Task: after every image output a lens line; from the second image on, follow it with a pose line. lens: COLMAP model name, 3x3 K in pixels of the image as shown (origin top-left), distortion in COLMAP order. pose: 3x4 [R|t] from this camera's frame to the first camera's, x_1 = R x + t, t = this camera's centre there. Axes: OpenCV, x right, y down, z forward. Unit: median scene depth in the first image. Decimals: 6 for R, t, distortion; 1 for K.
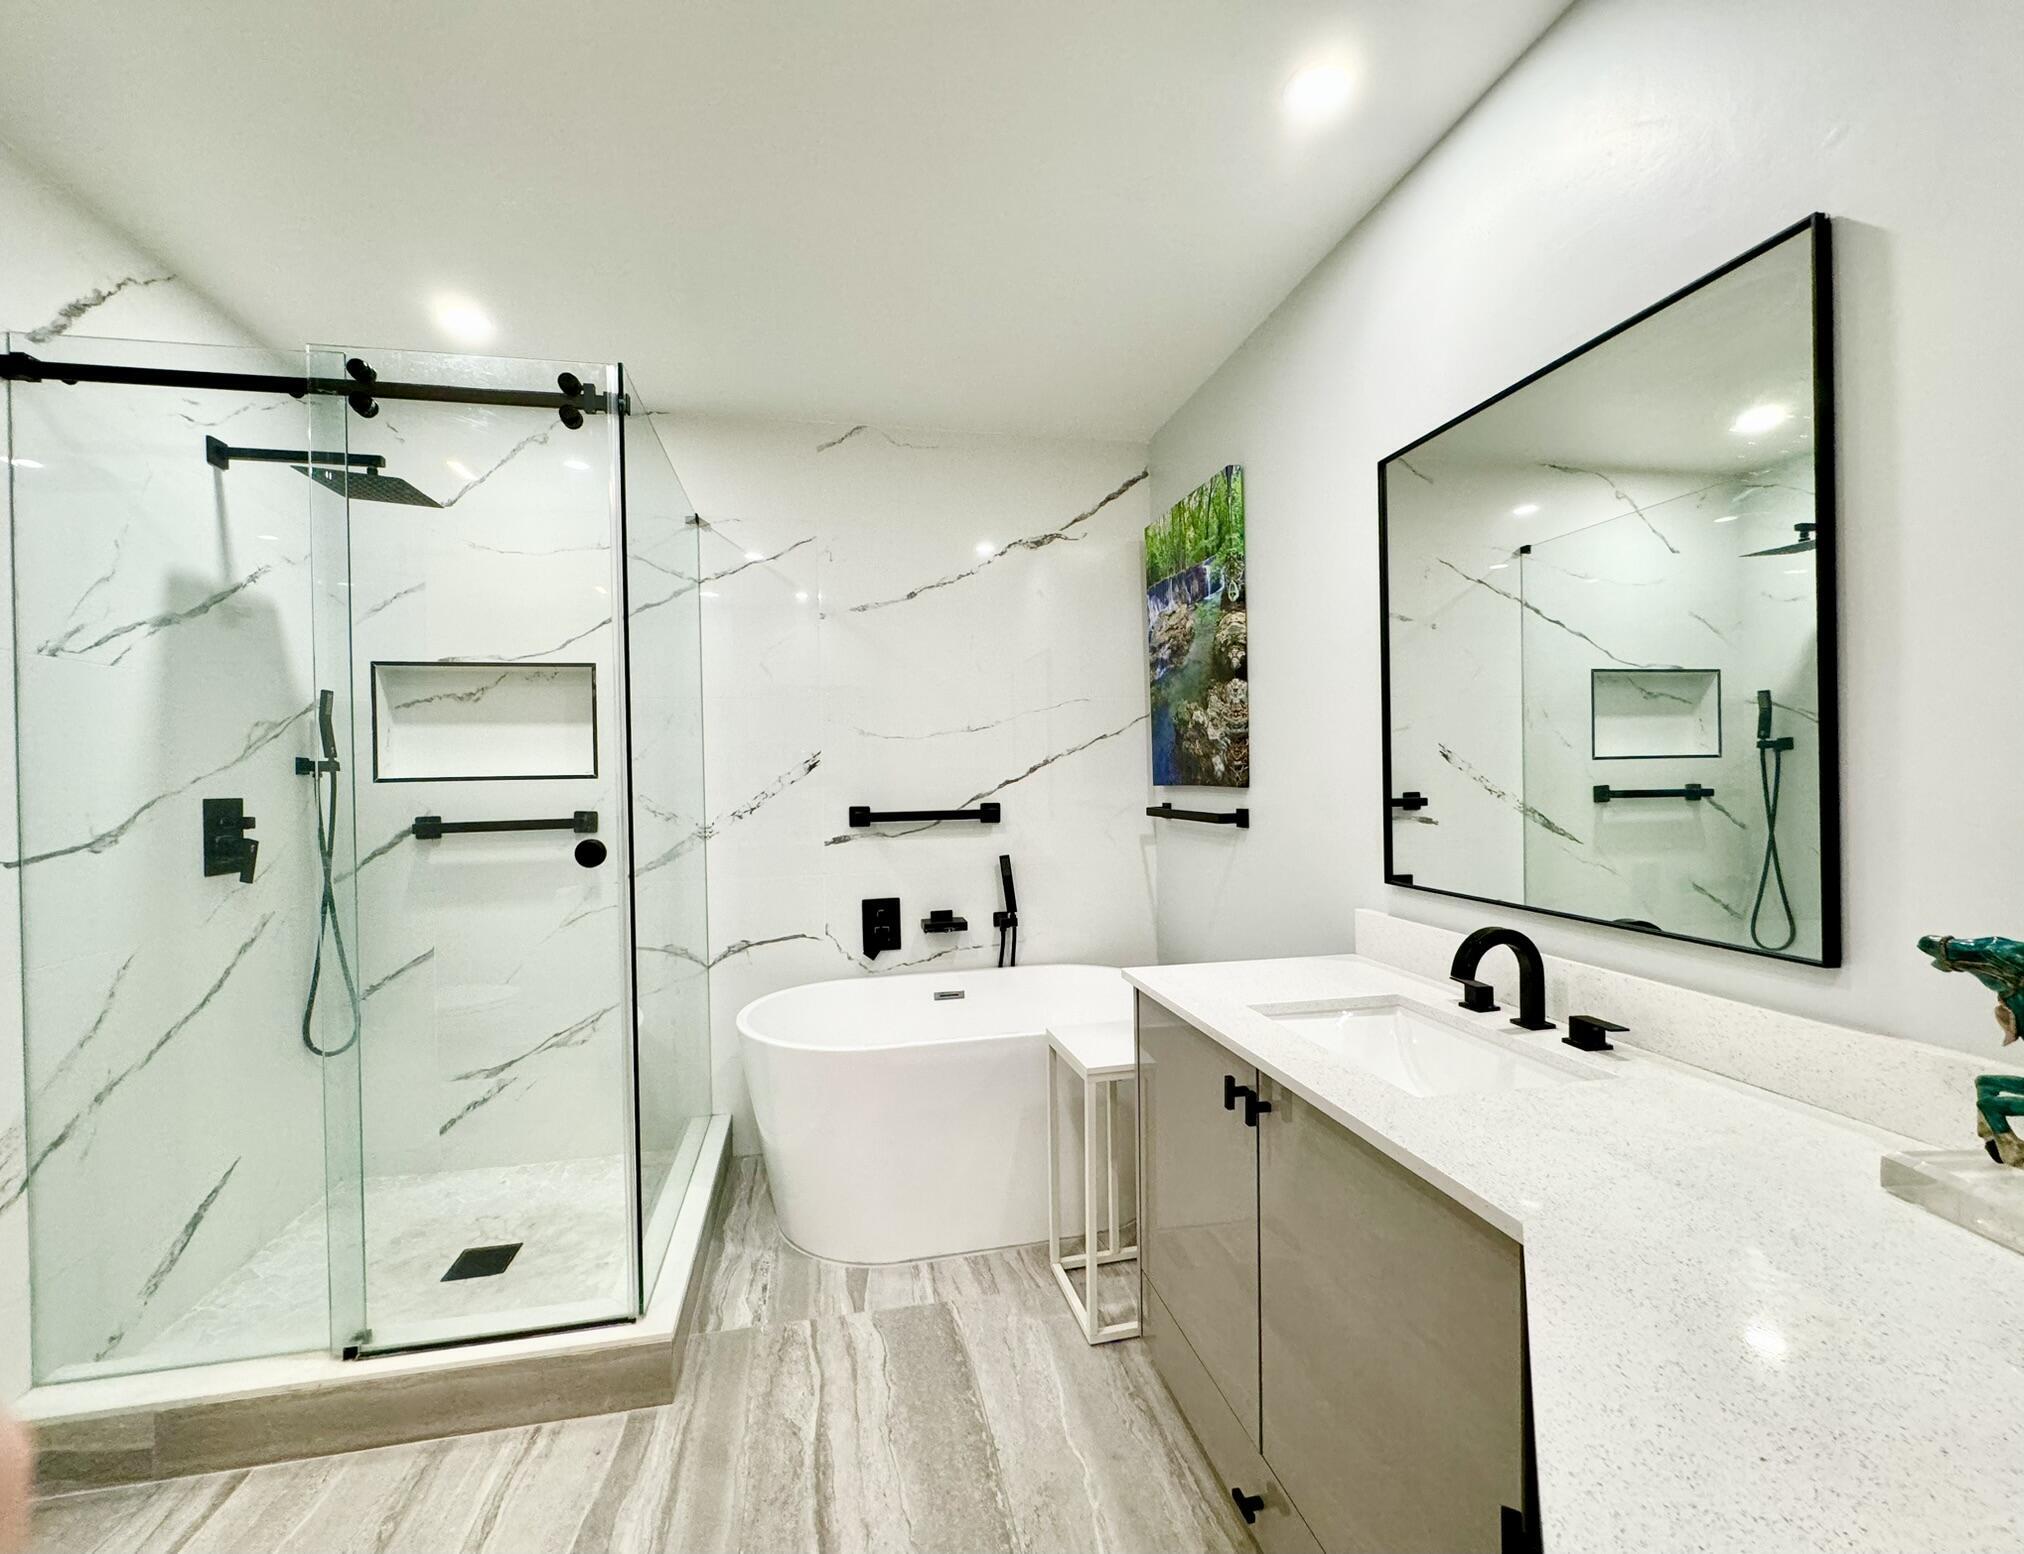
lens RADIAL K [[832.5, 0, 1000.2], [0, 832.5, 777.3], [0, 0, 1]] dist [0.001866, -0.000265]
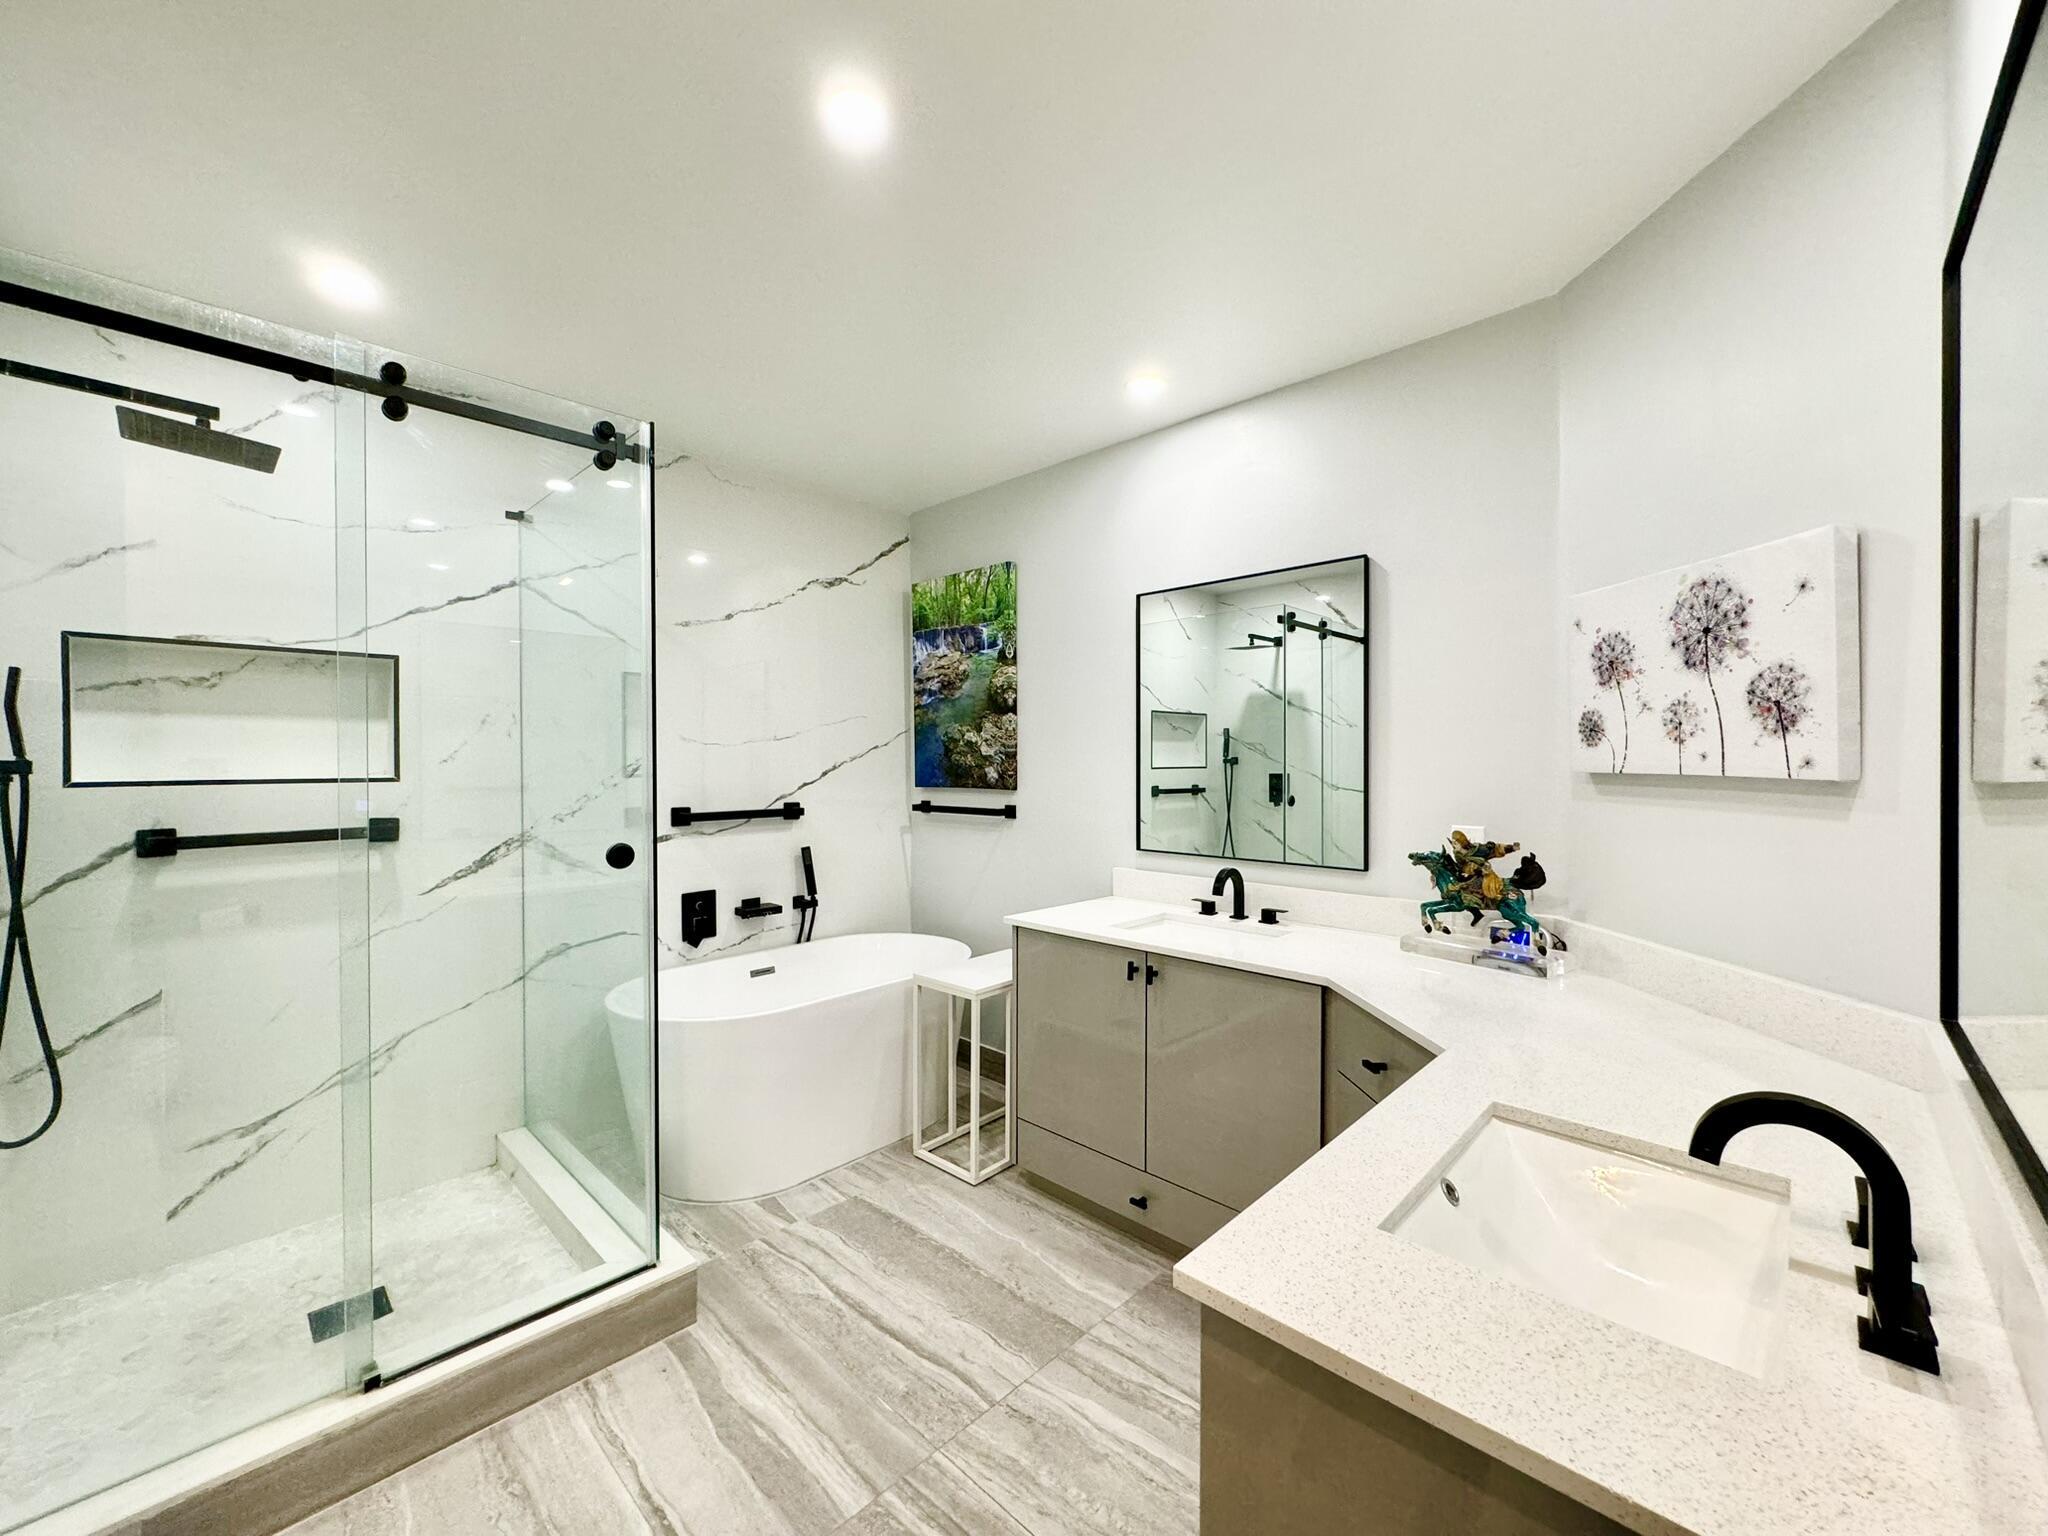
lens RADIAL K [[821.0, 0, 1028.3], [0, 821.0, 766.2], [0, 0, 1]] dist [0.002376, 0.000107]
pose [[0.815670, 0.012486, 0.578383, -0.478144], [-0.010742, 0.999922, -0.006437, -0.018873], [-0.578418, -0.000963, 0.815740, -0.146274]]
